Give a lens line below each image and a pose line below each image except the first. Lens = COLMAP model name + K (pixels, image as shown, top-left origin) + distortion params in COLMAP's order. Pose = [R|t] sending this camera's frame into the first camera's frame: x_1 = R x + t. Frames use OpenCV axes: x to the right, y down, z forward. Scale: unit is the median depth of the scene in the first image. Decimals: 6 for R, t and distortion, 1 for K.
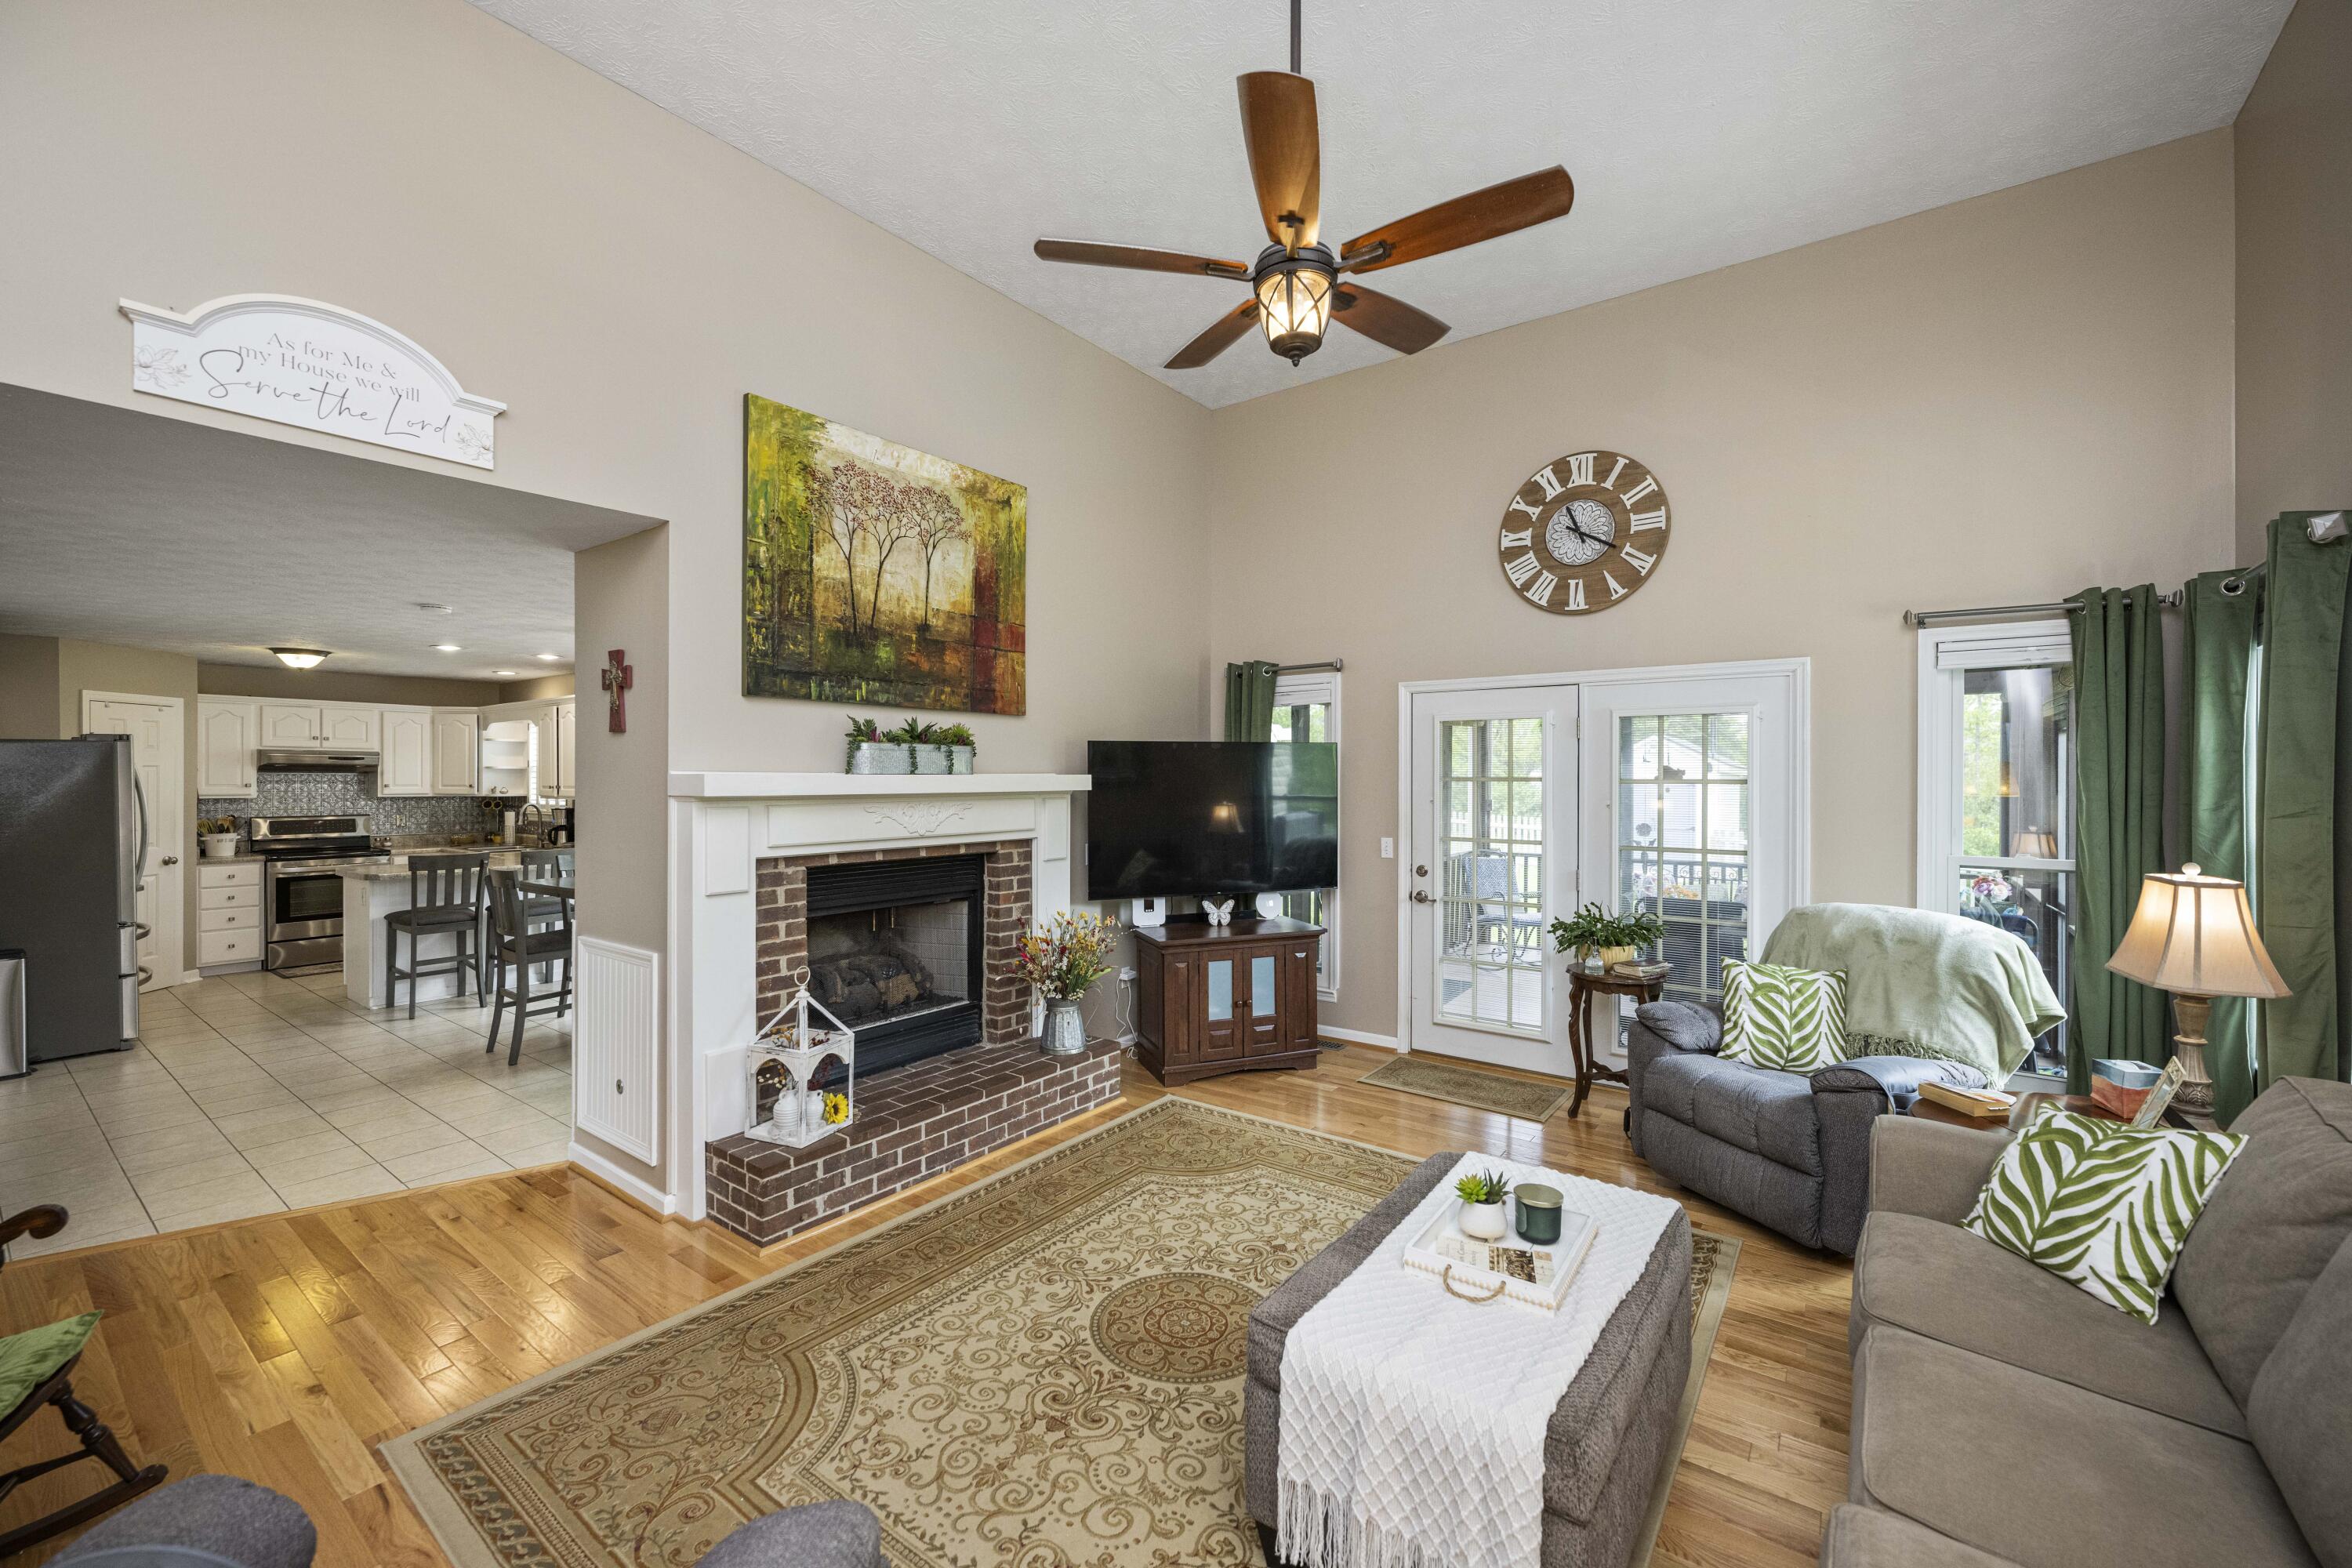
lens RADIAL K [[938.4, 0, 1175.8], [0, 938.4, 776.9], [0, 0, 1]] dist [-0.001562, -0.000457]
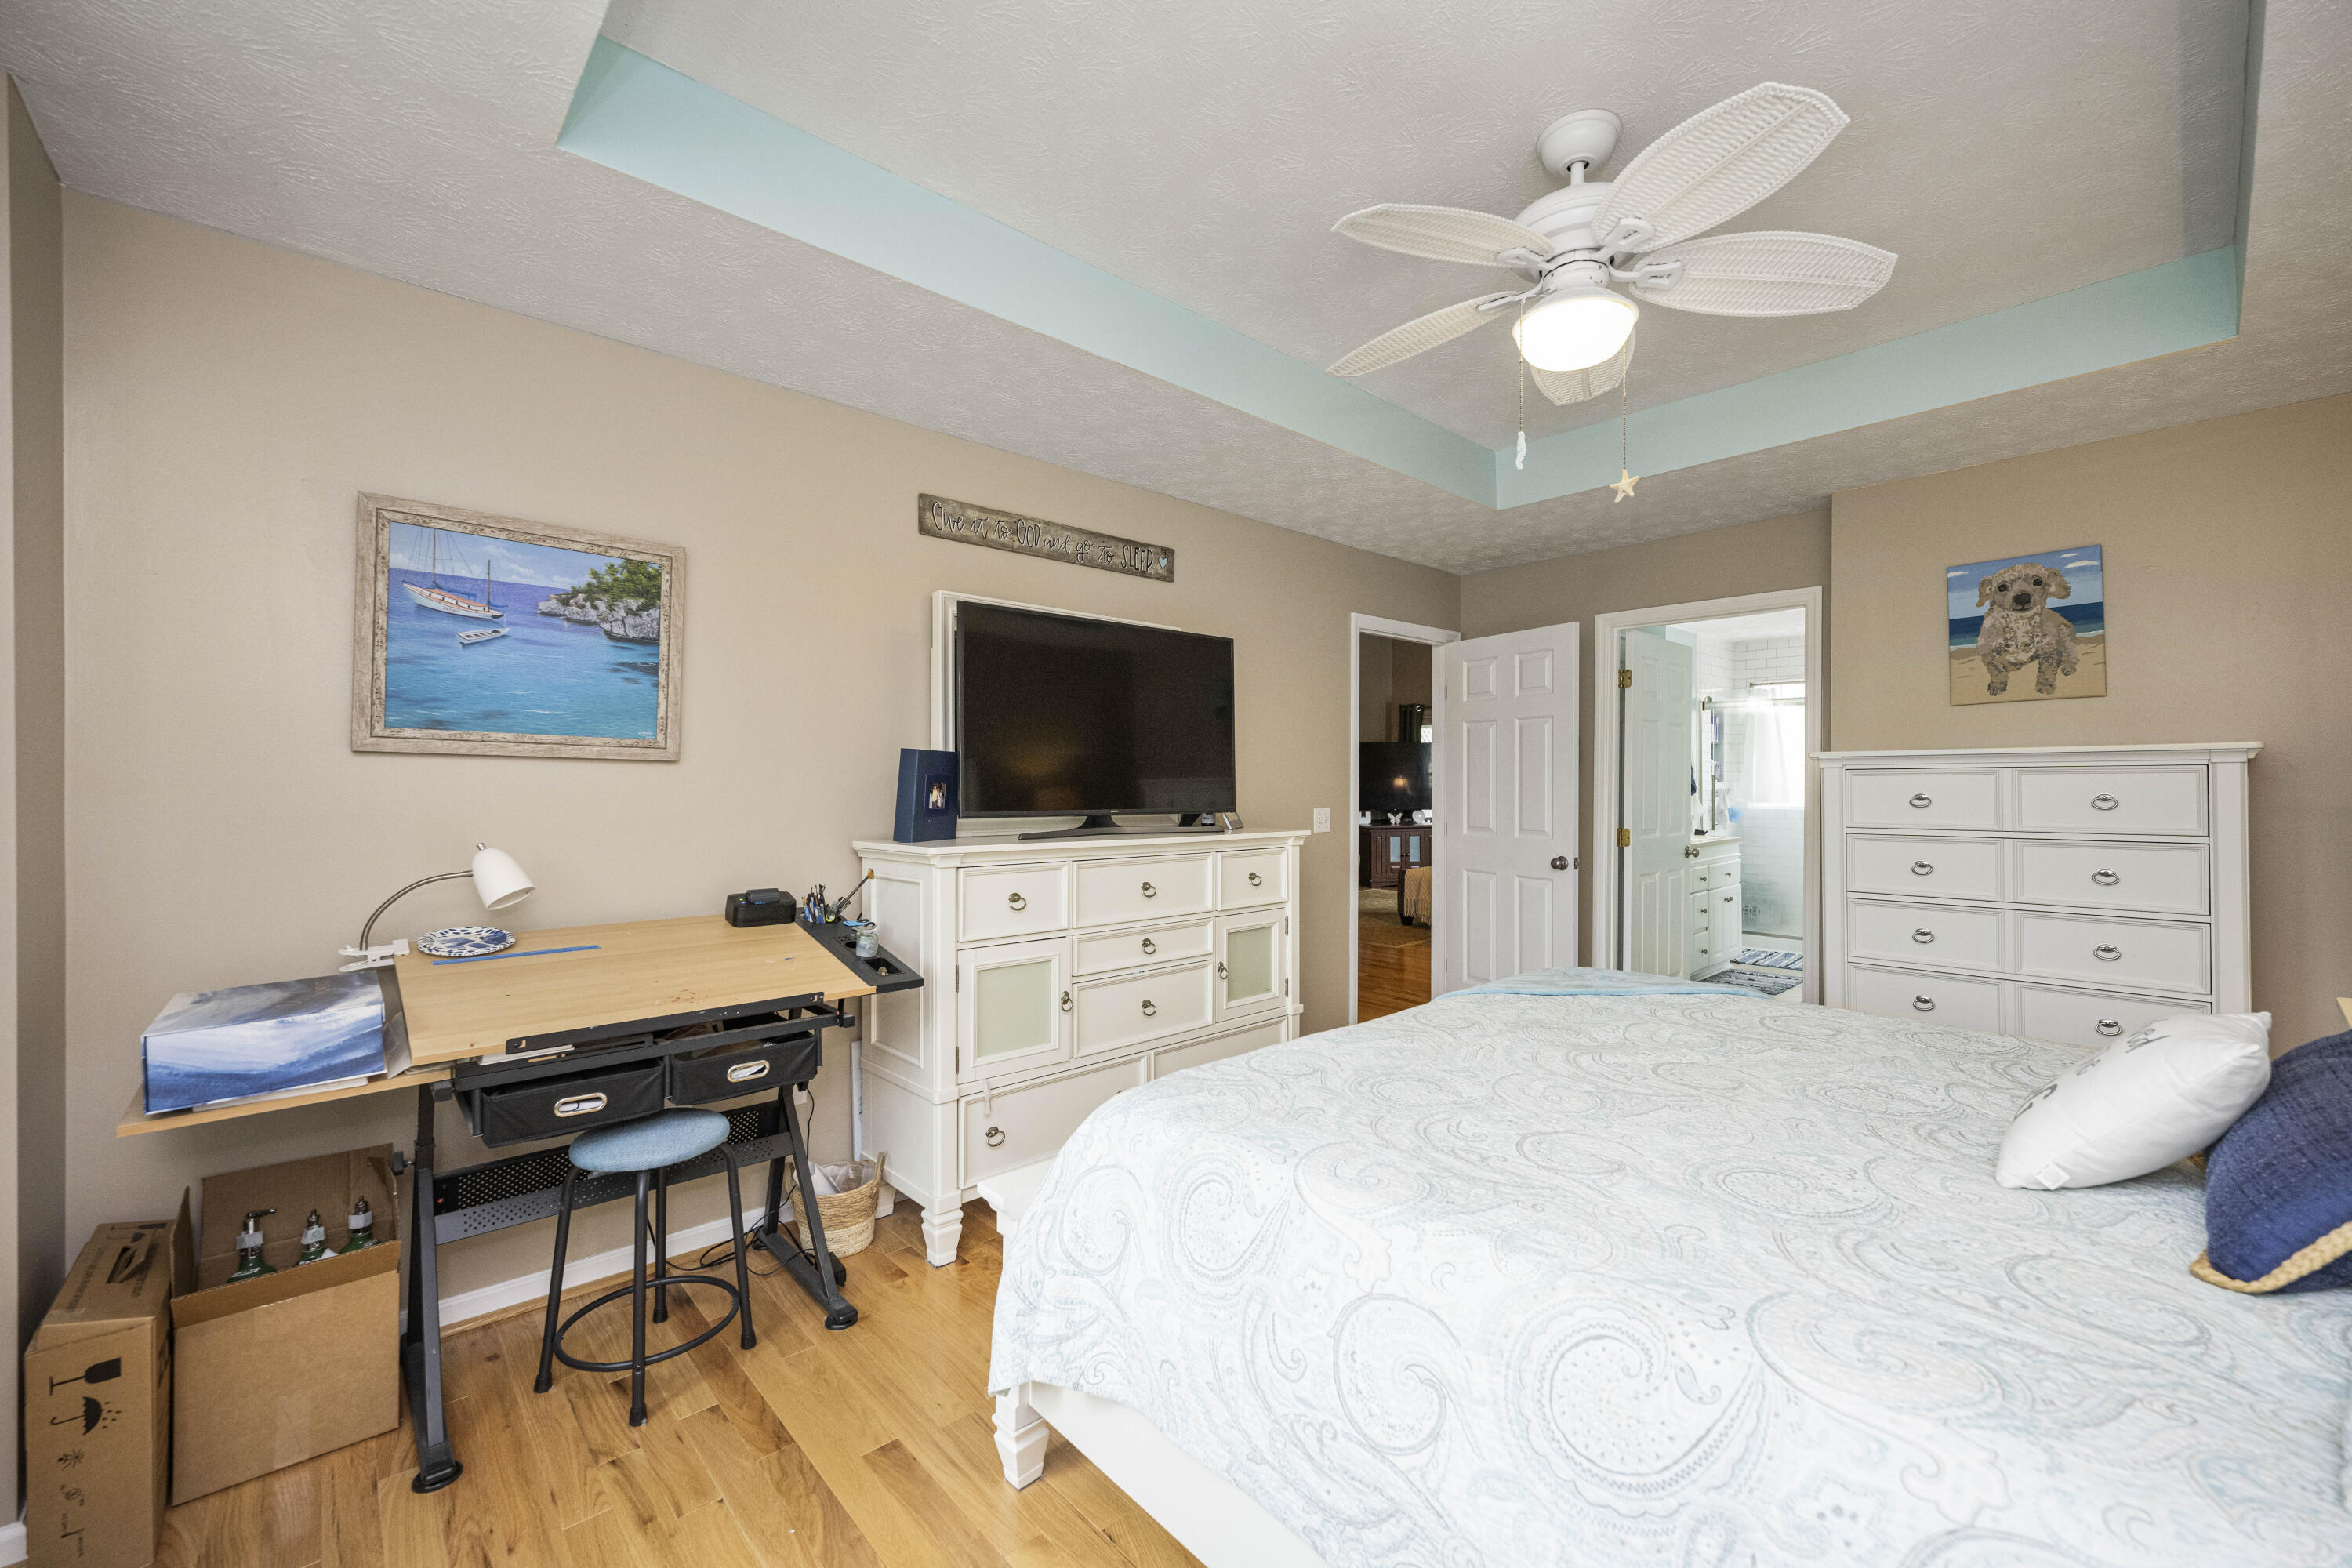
lens RADIAL K [[938.4, 0, 1174.3], [0, 938.4, 775.6], [0, 0, 1]] dist [-0.001562, -0.000457]
pose [[0.981180, 0.000521, -0.193095, -0.050667], [0.000053, 0.999996, 0.002964, 0.045692], [0.193095, -0.002918, 0.981176, -1.688653]]
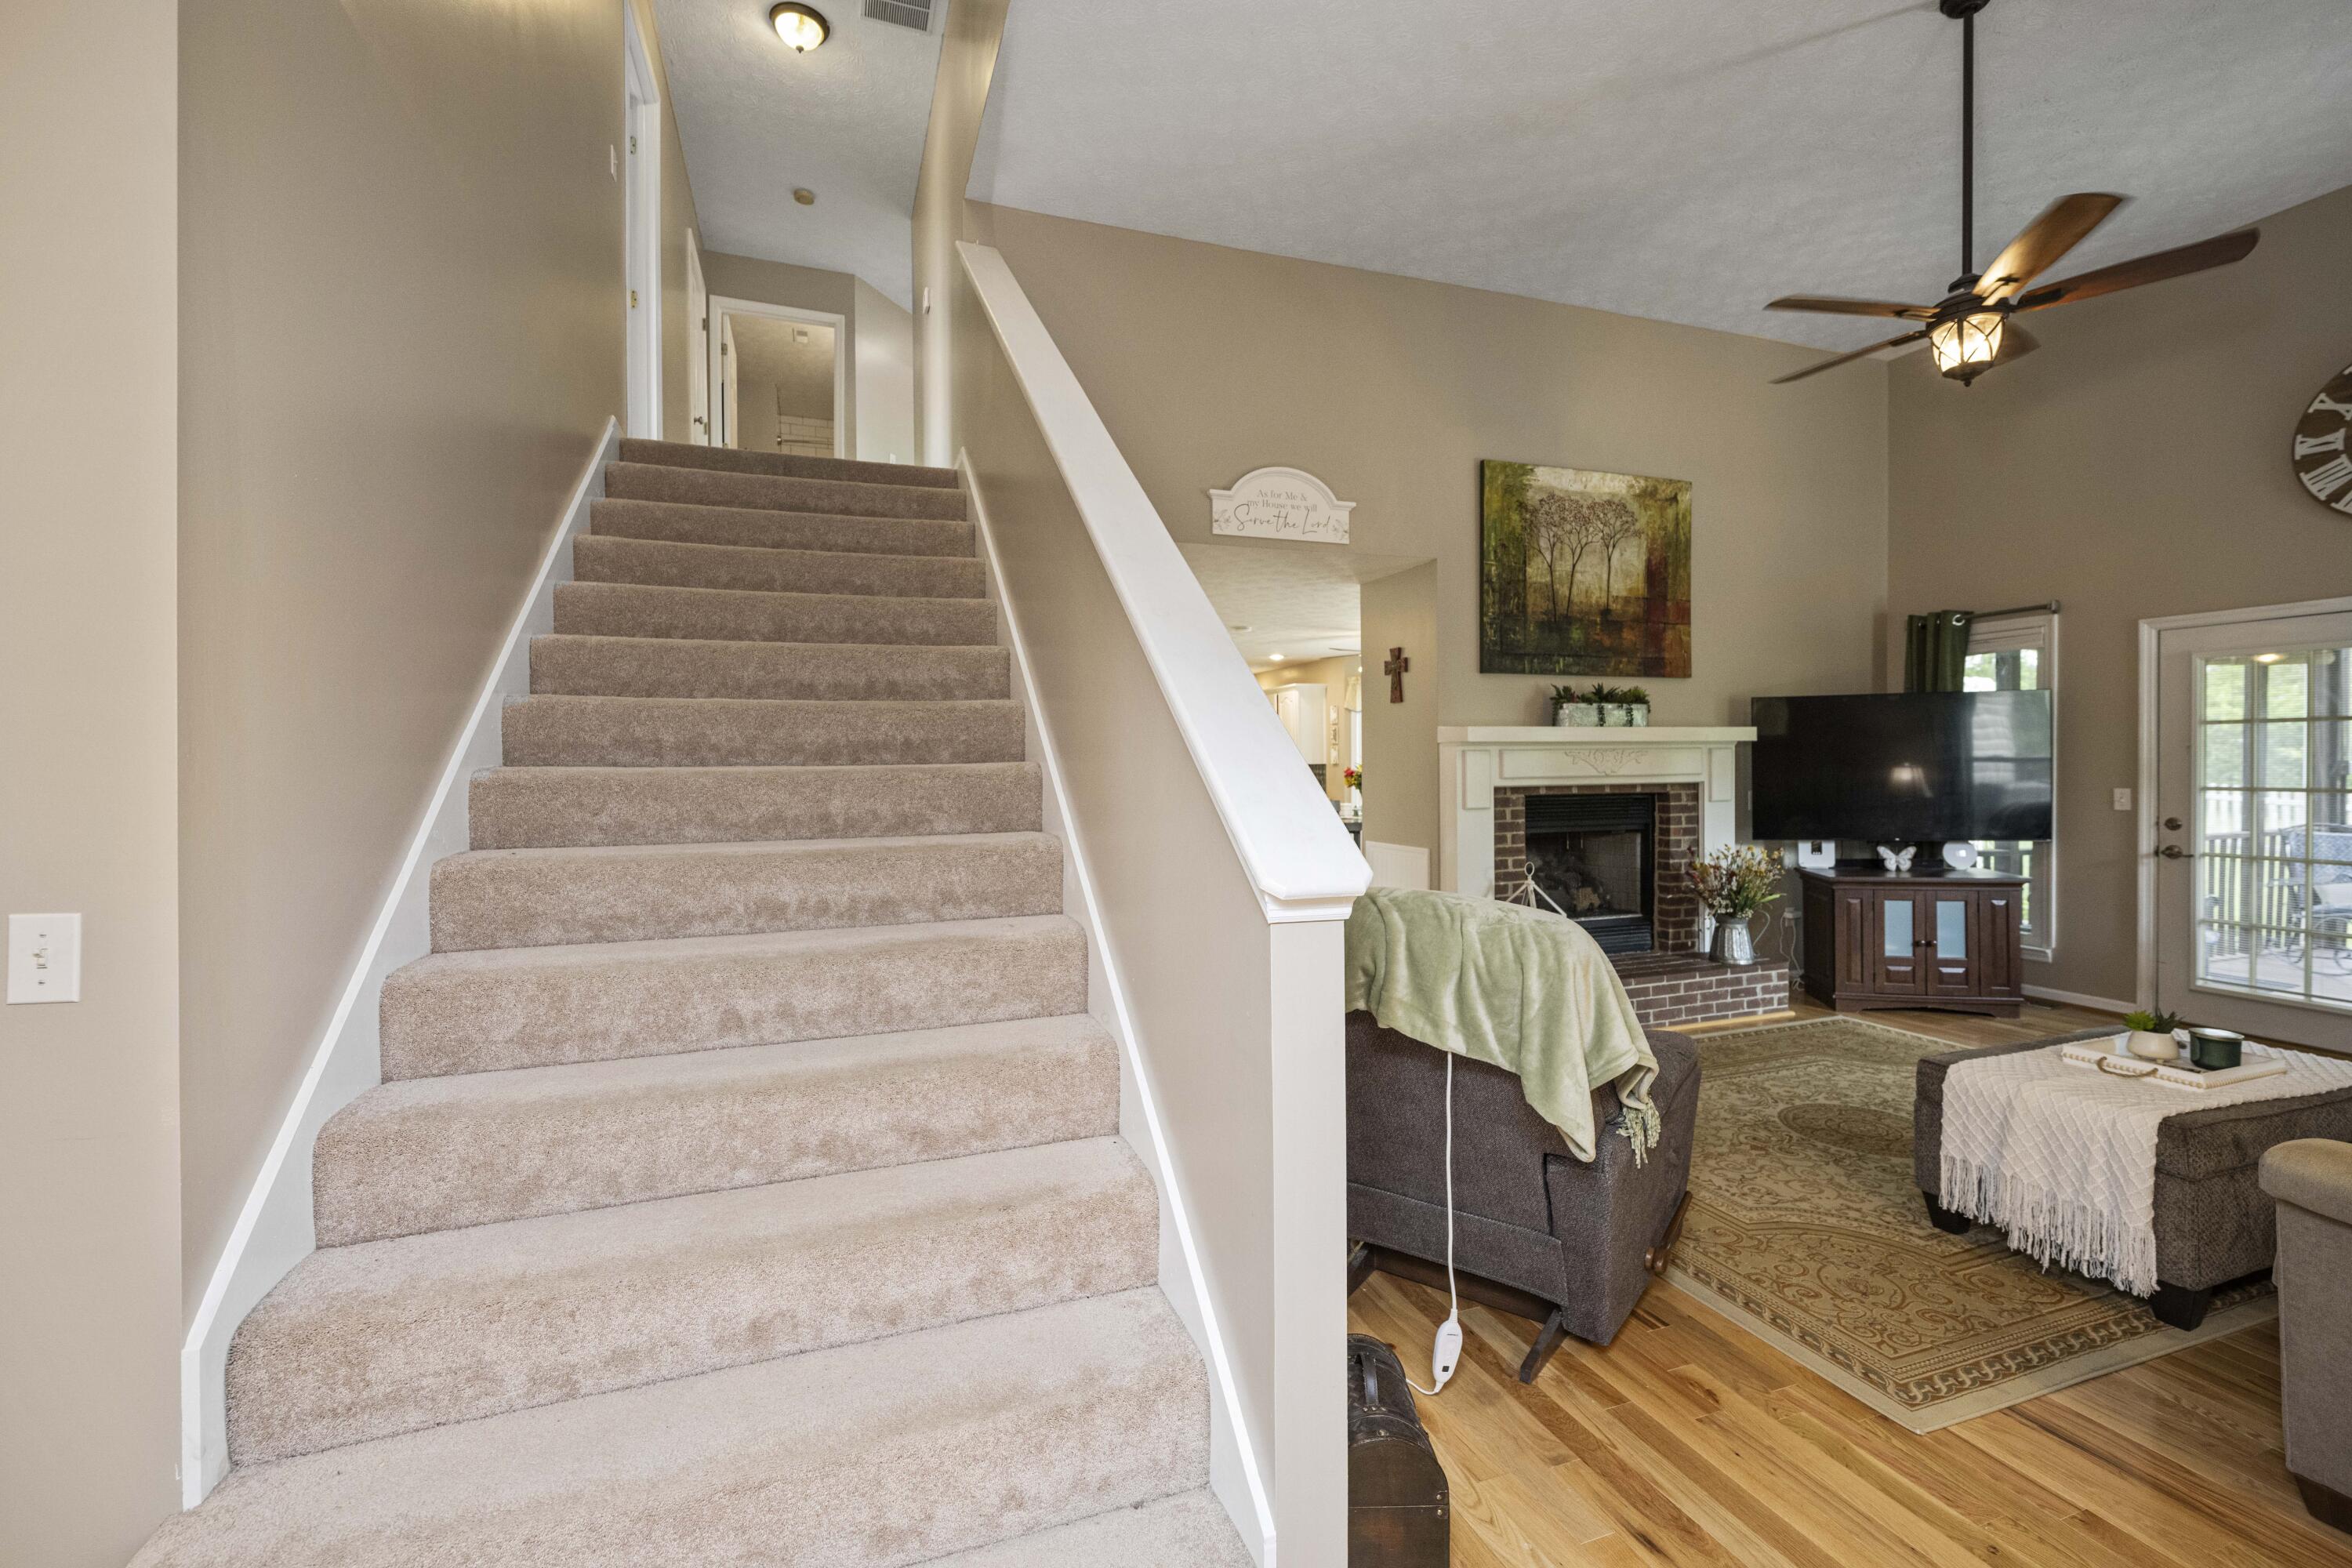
lens RADIAL K [[975.3, 0, 1176.1], [0, 975.3, 774.9], [0, 0, 1]] dist [-0.002205, 0.001159]
pose [[0.828672, -0.001832, -0.559732, -0.014642], [0.010746, 0.999862, 0.012638, 0.039026], [0.559632, -0.016487, 0.828577, -0.432389]]
